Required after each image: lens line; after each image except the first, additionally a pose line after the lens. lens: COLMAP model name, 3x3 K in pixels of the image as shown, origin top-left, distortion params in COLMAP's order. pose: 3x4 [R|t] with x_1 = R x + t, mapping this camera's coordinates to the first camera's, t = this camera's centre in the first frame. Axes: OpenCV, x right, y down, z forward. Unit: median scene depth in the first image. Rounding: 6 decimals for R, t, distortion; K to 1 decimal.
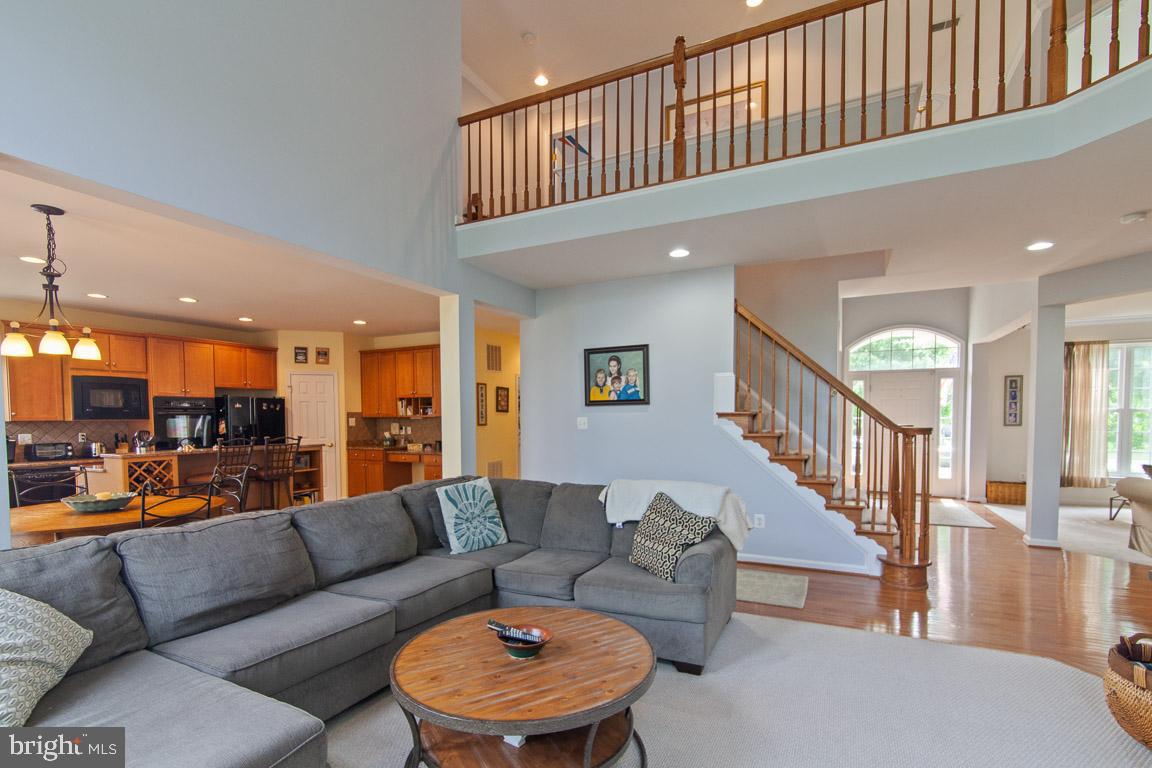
lens RADIAL K [[529.8, 0, 553.4], [0, 529.8, 435.1], [0, 0, 1]] dist [0.006321, -0.000264]
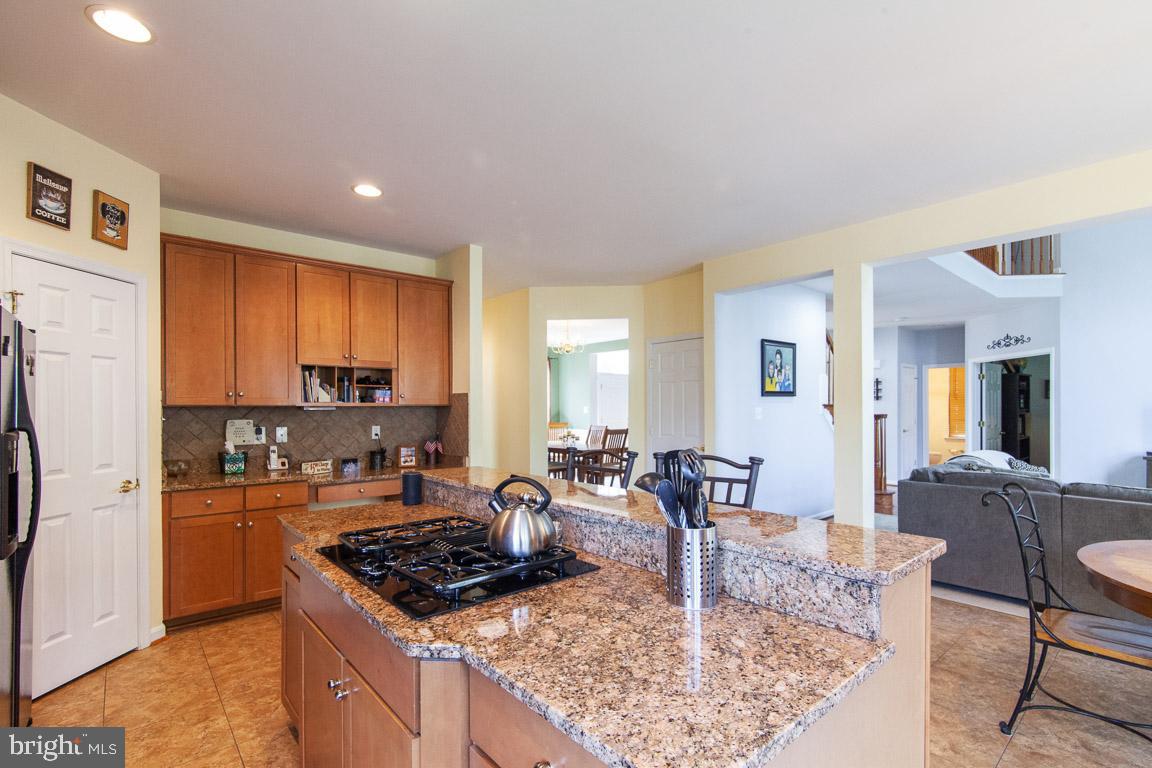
lens RADIAL K [[529.8, 0, 577.8], [0, 529.8, 409.6], [0, 0, 1]] dist [0.006321, -0.000264]
pose [[0.380714, 0.004699, 0.924681, -0.721659], [0.032836, 0.999288, -0.018597, -0.016629], [-0.924110, 0.037443, 0.380289, 0.689491]]
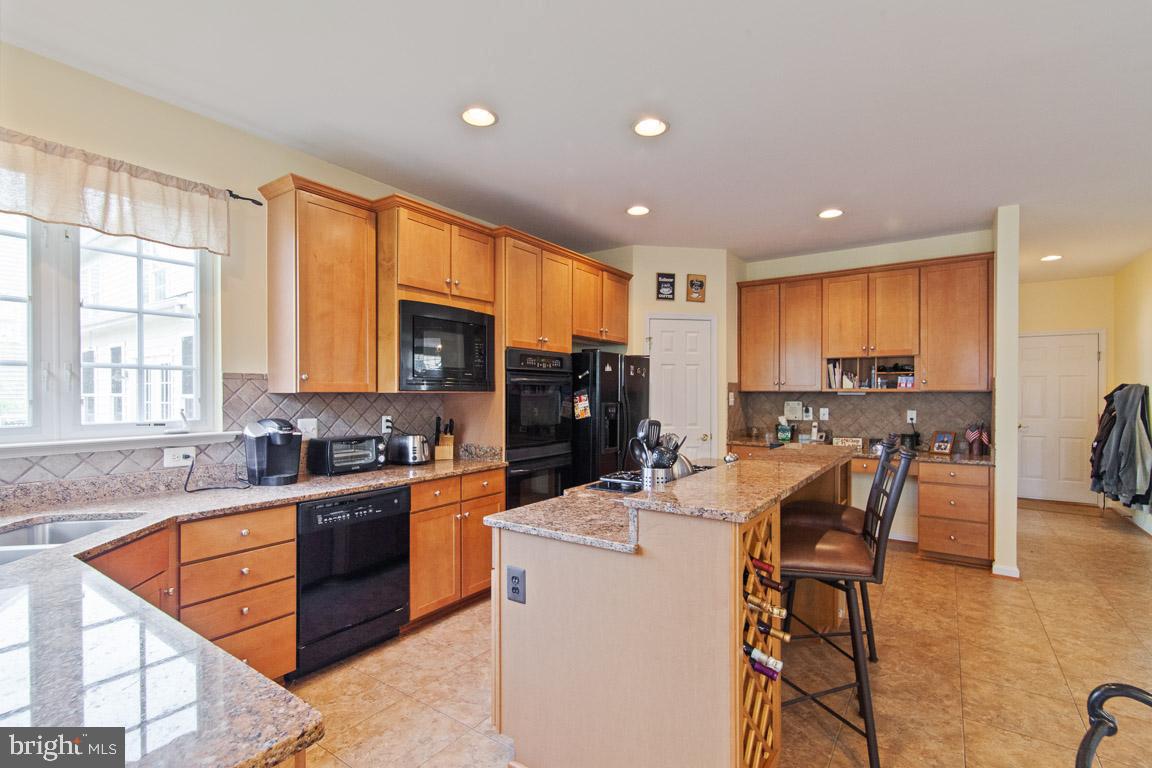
lens RADIAL K [[529.8, 0, 573.2], [0, 529.8, 392.8], [0, 0, 1]] dist [0.006321, -0.000264]
pose [[0.990400, 0.011201, -0.137774, -0.557493], [-0.015747, 0.999366, -0.031946, -0.011420], [0.137328, 0.033808, 0.989948, 0.446932]]
